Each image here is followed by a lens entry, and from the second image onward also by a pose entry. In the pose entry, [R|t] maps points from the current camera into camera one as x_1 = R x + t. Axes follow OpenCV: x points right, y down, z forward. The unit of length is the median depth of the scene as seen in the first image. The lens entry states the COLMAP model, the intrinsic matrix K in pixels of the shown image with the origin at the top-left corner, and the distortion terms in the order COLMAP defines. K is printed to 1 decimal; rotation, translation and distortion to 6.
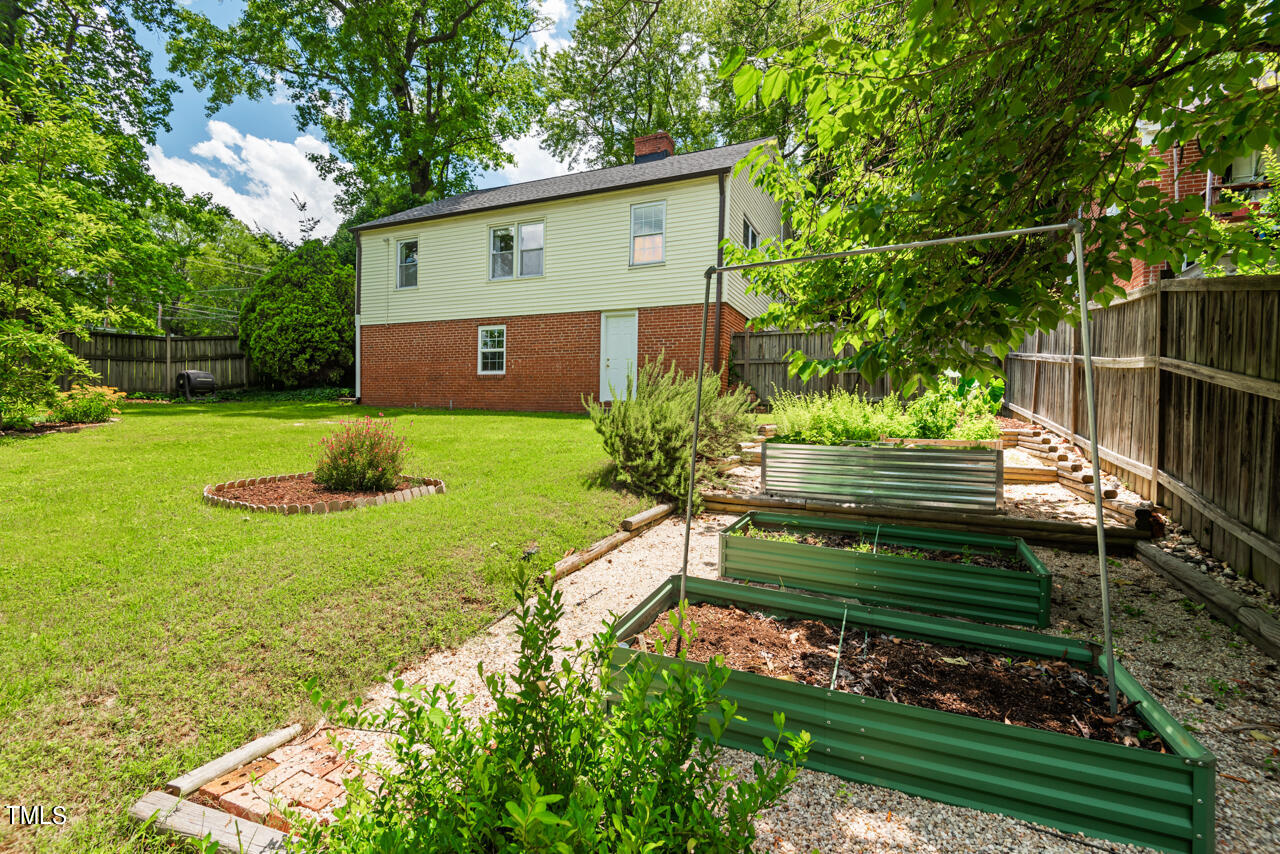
lens RADIAL K [[583.7, 0, 644.5], [0, 583.7, 420.6], [0, 0, 1]] dist [0.030647, -0.016411]
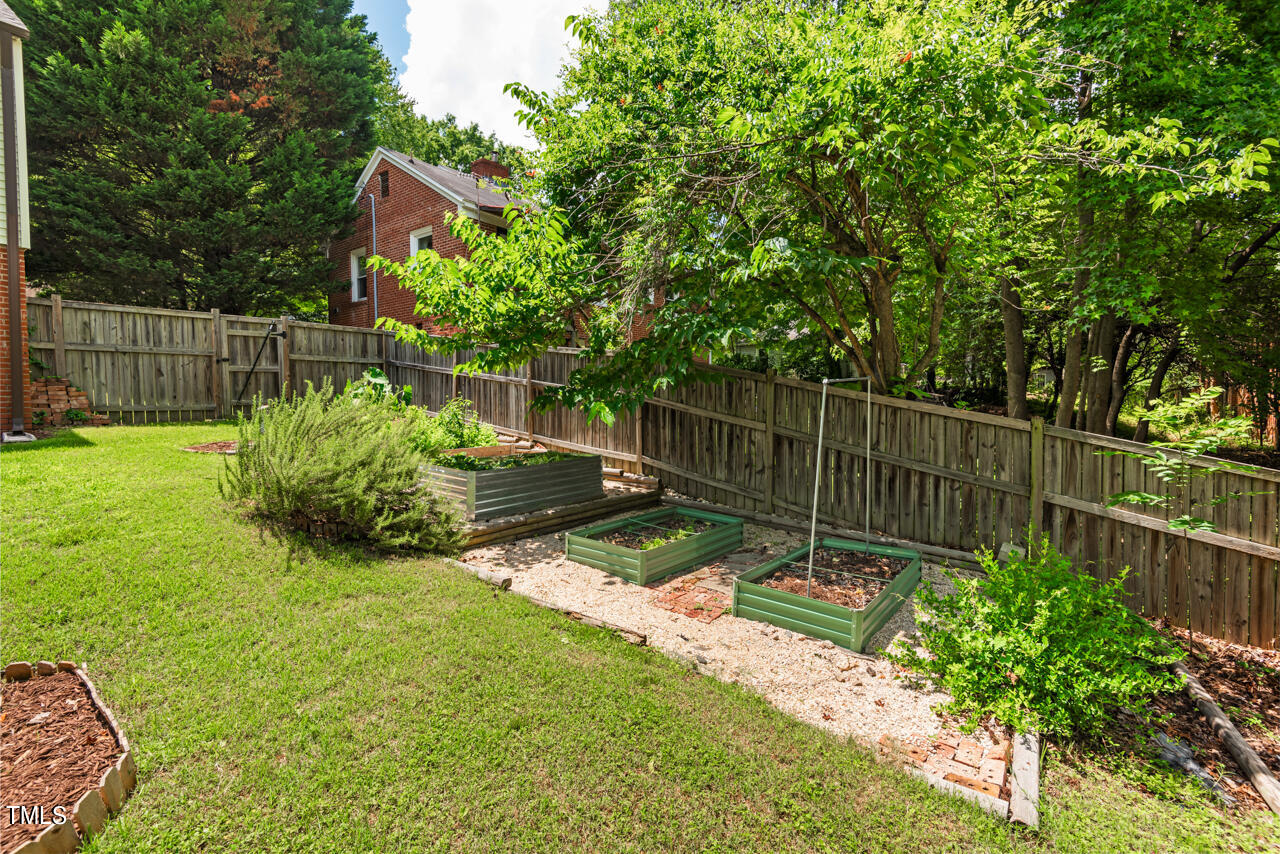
lens RADIAL K [[583.7, 0, 644.5], [0, 583.7, 420.6], [0, 0, 1]] dist [0.030647, -0.016411]
pose [[0.228315, -0.059437, 0.971771, -0.236938], [0.017282, 0.998225, 0.056995, -0.032486], [-0.973434, 0.003781, 0.228937, 0.158539]]
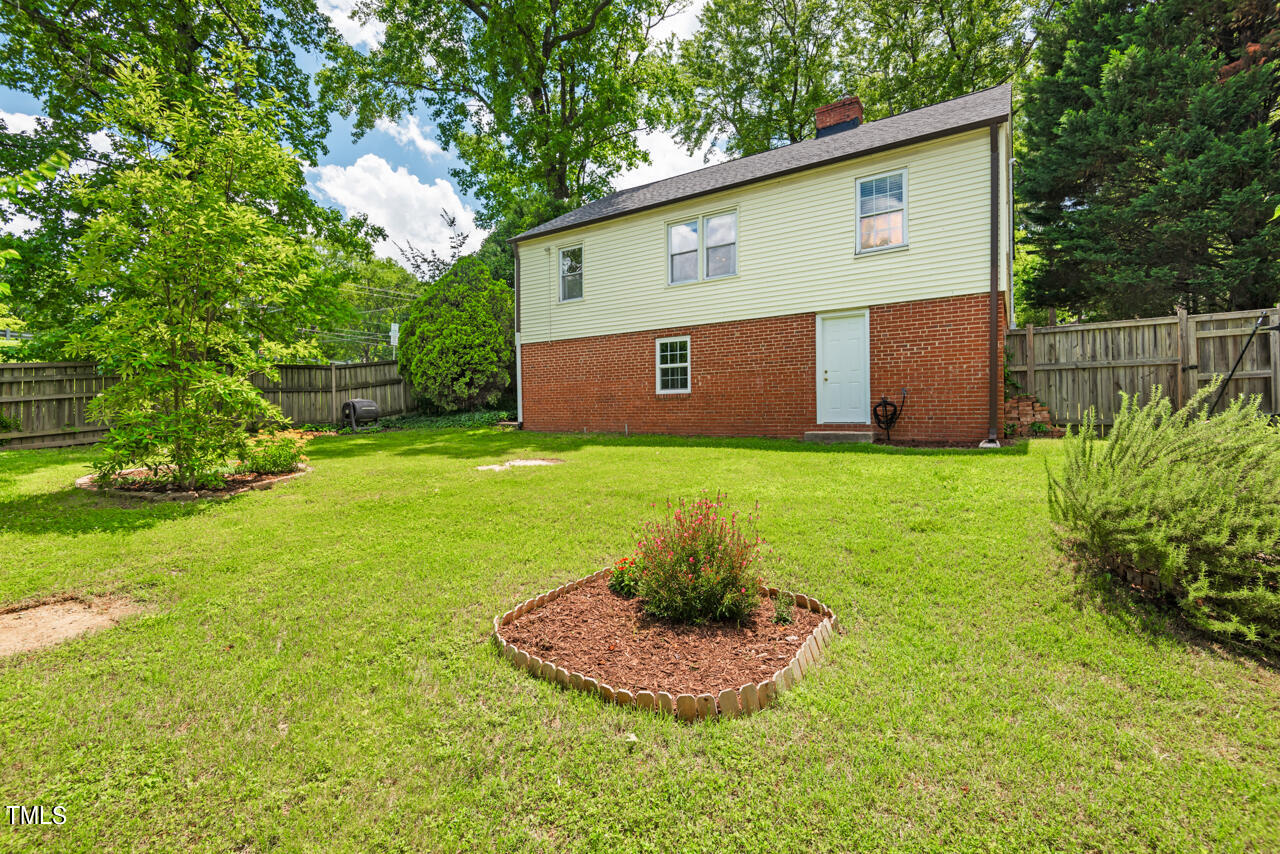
lens RADIAL K [[584.8, 0, 644.4], [0, 584.8, 413.0], [0, 0, 1]] dist [0.059949, -0.042473]
pose [[0.986992, -0.029726, -0.158000, -0.145604], [0.027239, 0.999469, -0.017882, -0.031019], [0.158447, 0.013346, 0.987277, 0.119140]]
